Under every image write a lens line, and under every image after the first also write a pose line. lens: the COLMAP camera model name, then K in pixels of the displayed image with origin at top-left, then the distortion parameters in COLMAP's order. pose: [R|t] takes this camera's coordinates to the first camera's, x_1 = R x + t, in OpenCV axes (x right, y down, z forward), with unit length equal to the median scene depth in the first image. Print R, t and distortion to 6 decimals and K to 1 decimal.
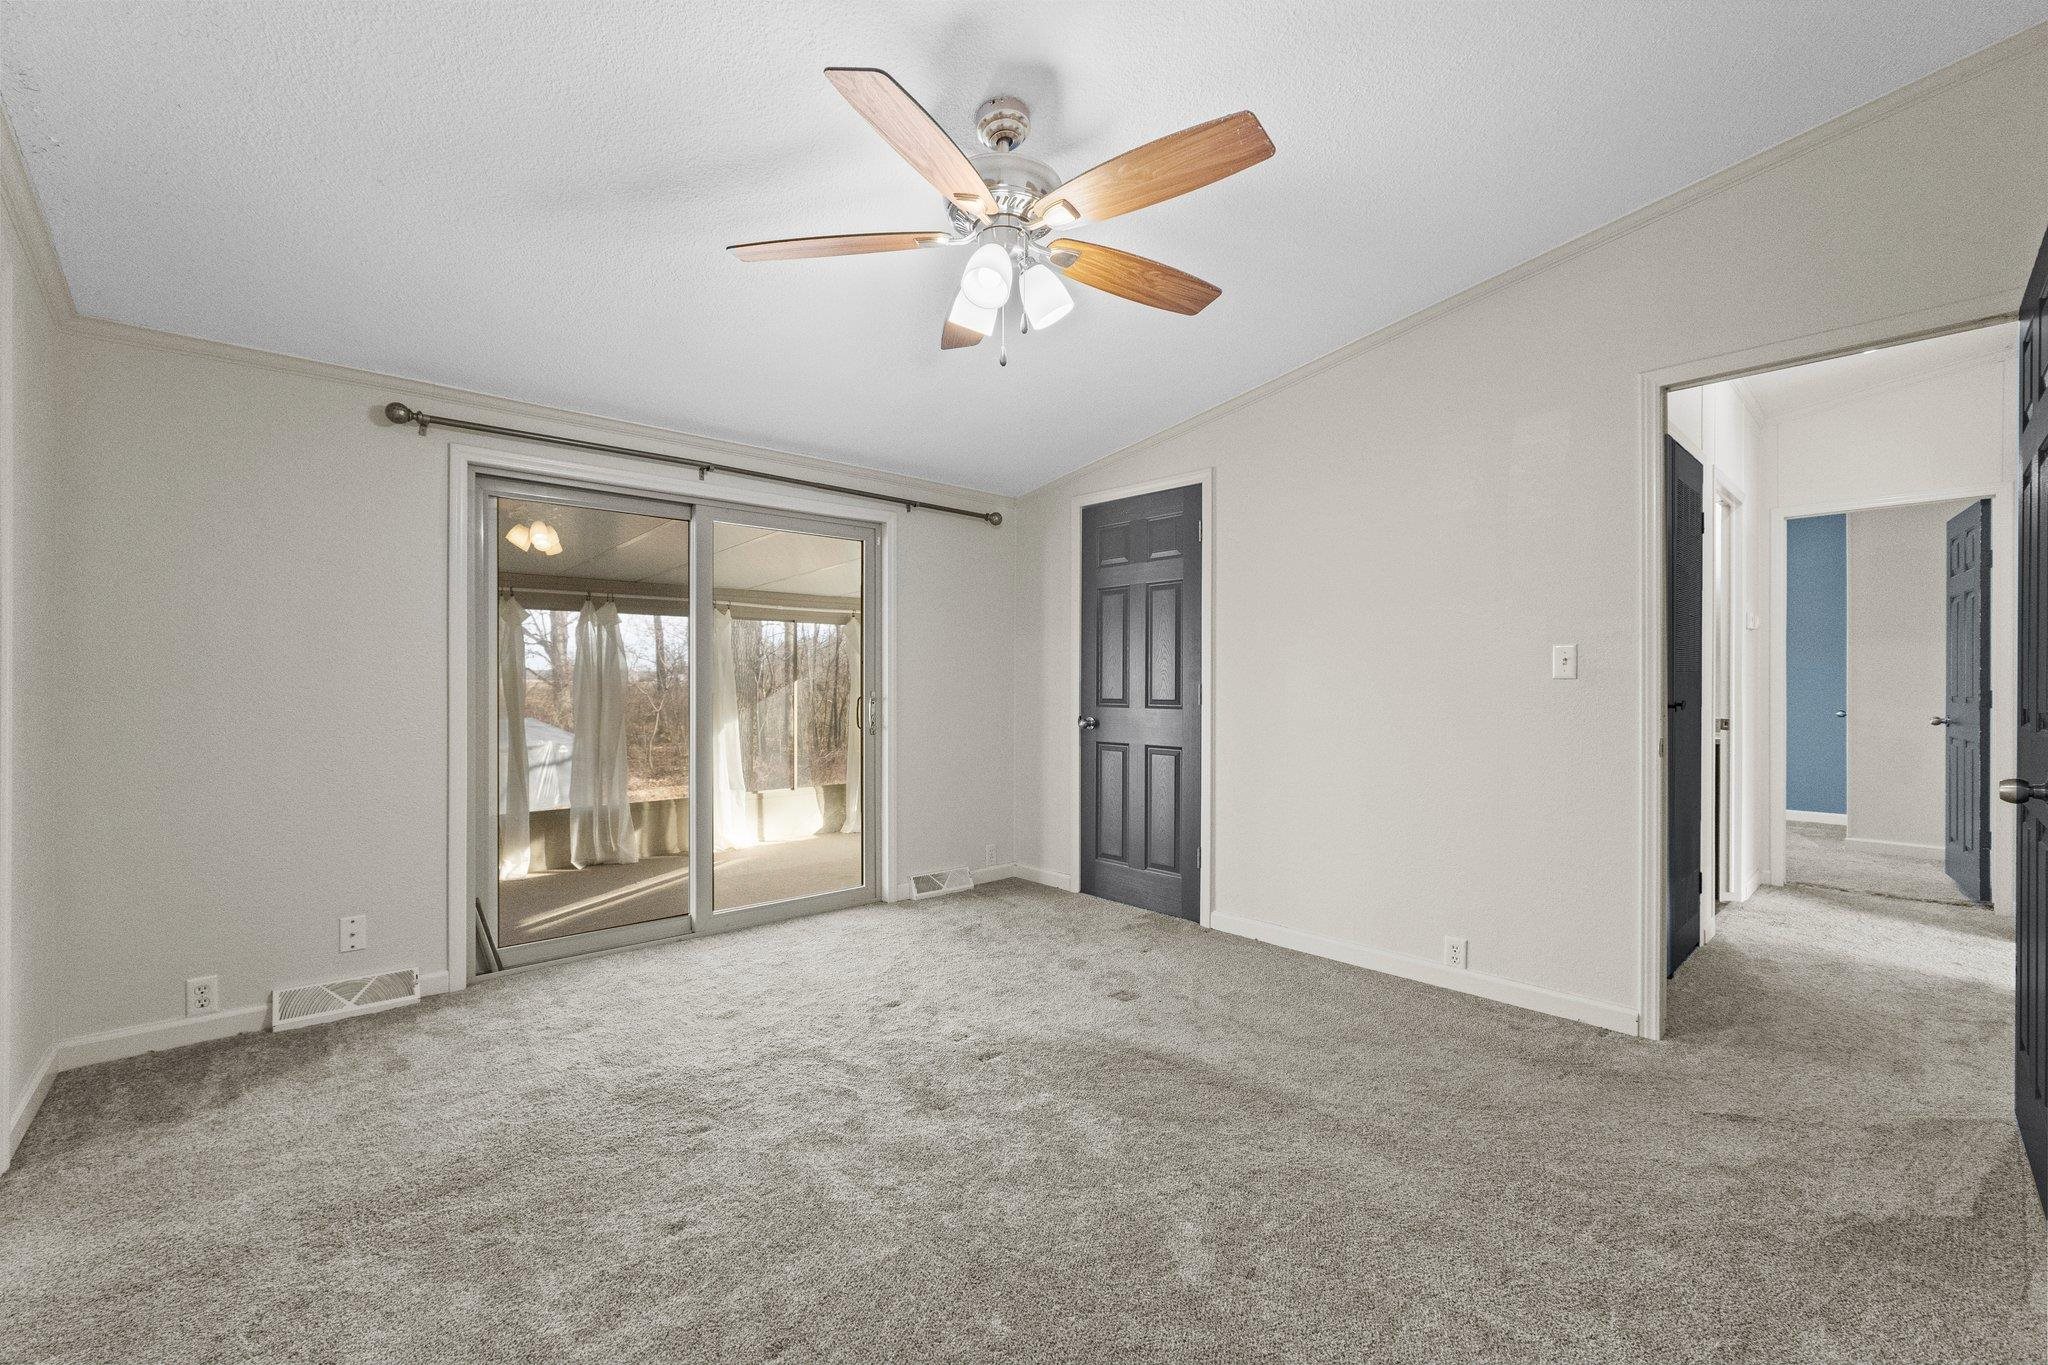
lens RADIAL K [[885.2, 0, 1024.0], [0, 885.2, 682.5], [0, 0, 1]] dist [-0.002290, -0.000279]
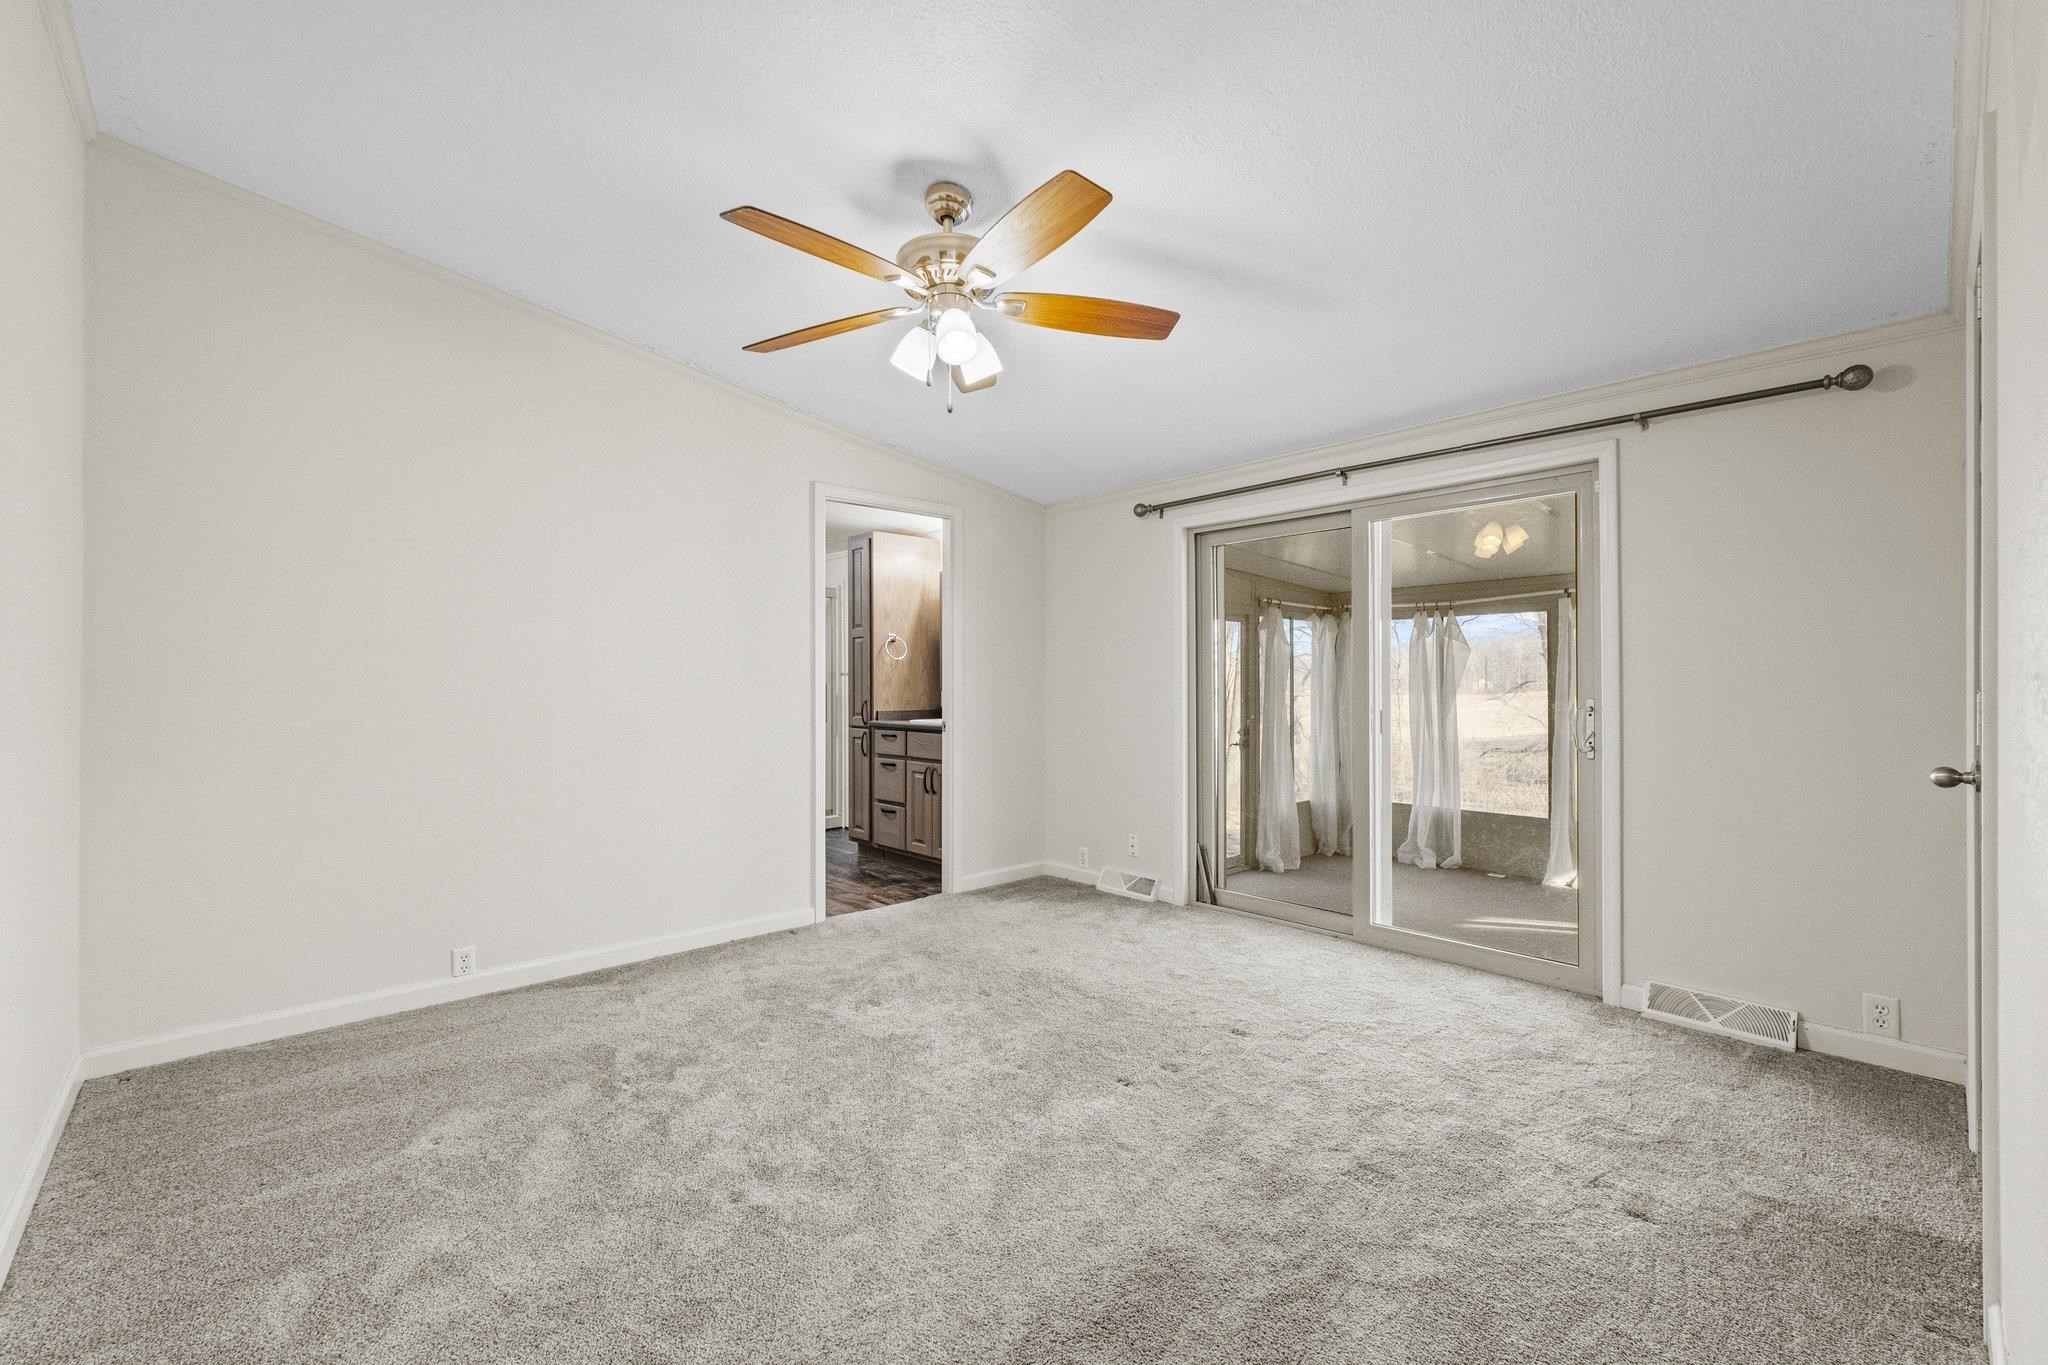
lens RADIAL K [[845.4, 0, 989.3], [0, 845.4, 675.6], [0, 0, 1]] dist [0.001926, 0.000318]
pose [[-0.019300, -0.018660, -0.999640, 0.573331], [-0.007364, 0.999801, -0.018521, 0.008642], [0.999787, 0.007004, -0.019434, 0.582165]]
